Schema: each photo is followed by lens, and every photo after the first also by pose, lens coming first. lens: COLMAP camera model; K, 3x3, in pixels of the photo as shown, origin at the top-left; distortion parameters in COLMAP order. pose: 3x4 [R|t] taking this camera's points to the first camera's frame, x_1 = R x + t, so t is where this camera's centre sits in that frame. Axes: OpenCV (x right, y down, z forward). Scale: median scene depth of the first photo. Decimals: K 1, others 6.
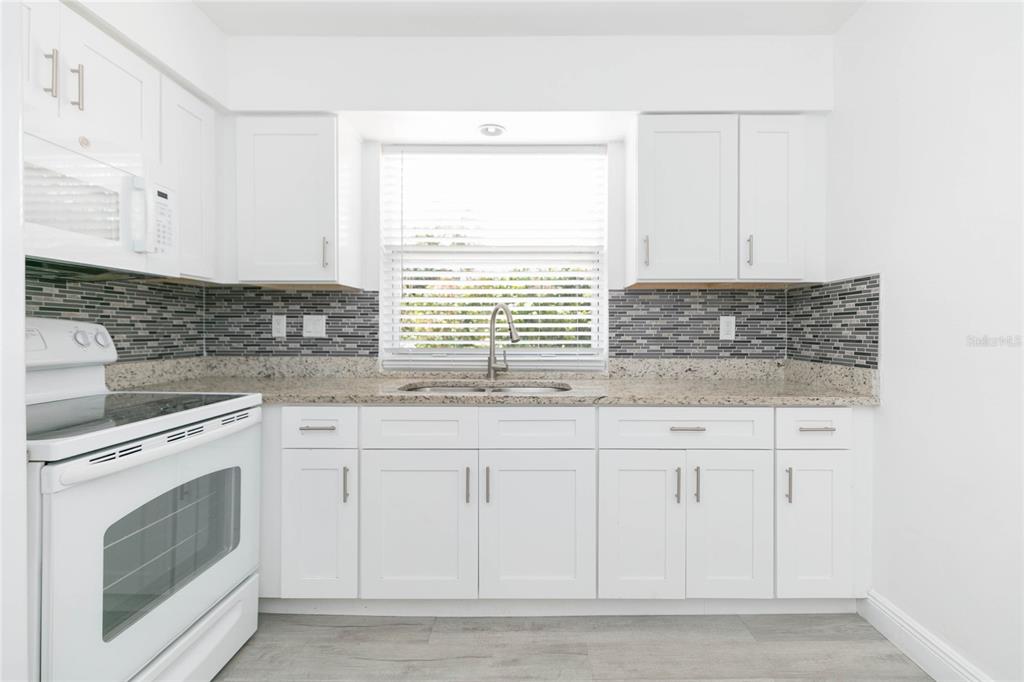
lens RADIAL K [[472.1, 0, 518.5], [0, 472.1, 338.0], [0, 0, 1]] dist [0.008930, -0.001312]
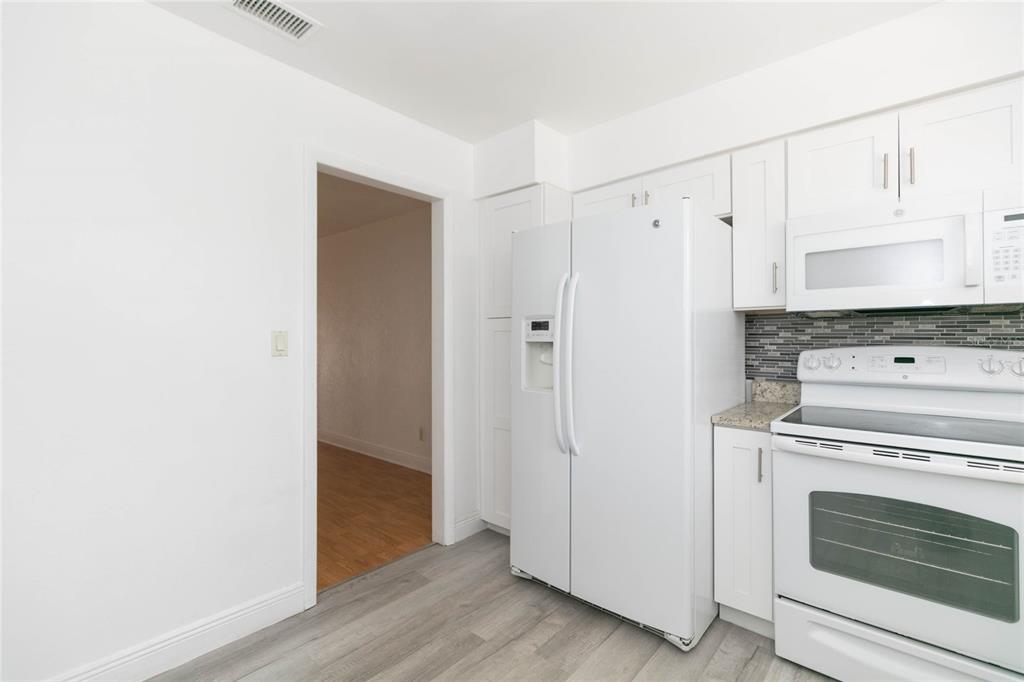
lens RADIAL K [[472.1, 0, 512.3], [0, 472.1, 331.0], [0, 0, 1]] dist [0.008930, -0.001312]
pose [[-0.674454, -0.011384, -0.738230, 0.502062], [-0.010576, 0.999927, -0.005757, -0.049696], [0.738242, 0.003925, -0.674525, 0.748524]]
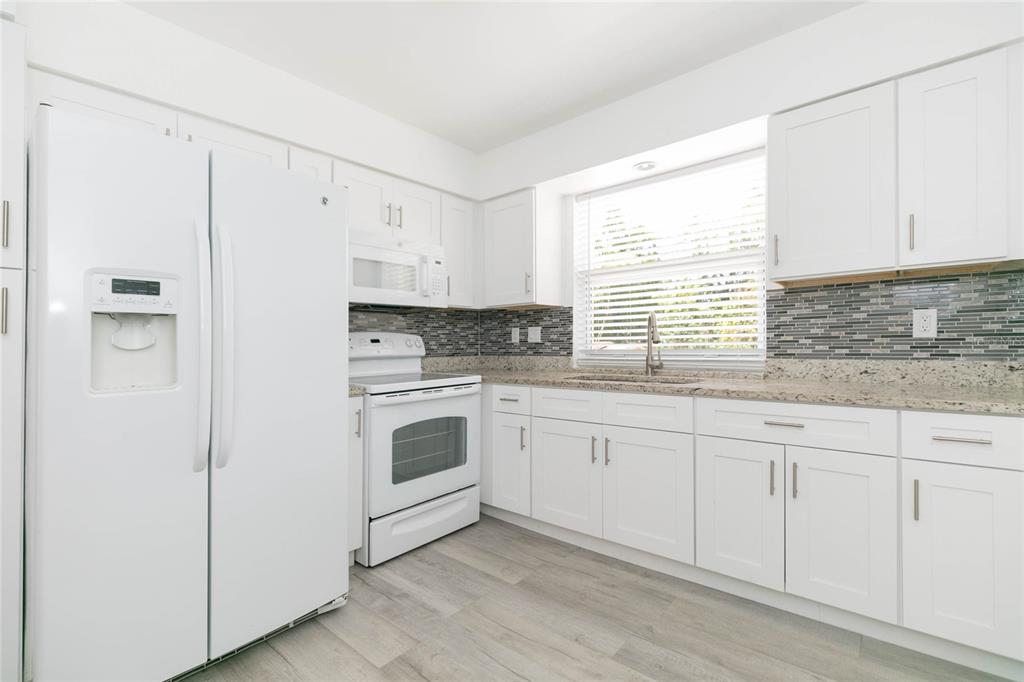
lens RADIAL K [[472.1, 0, 503.1], [0, 472.1, 345.5], [0, 0, 1]] dist [0.008930, -0.001312]
pose [[0.747636, -0.011233, -0.664014, 0.506730], [0.003522, 0.999910, -0.012950, 0.030055], [0.664100, 0.007343, 0.747608, -0.139805]]
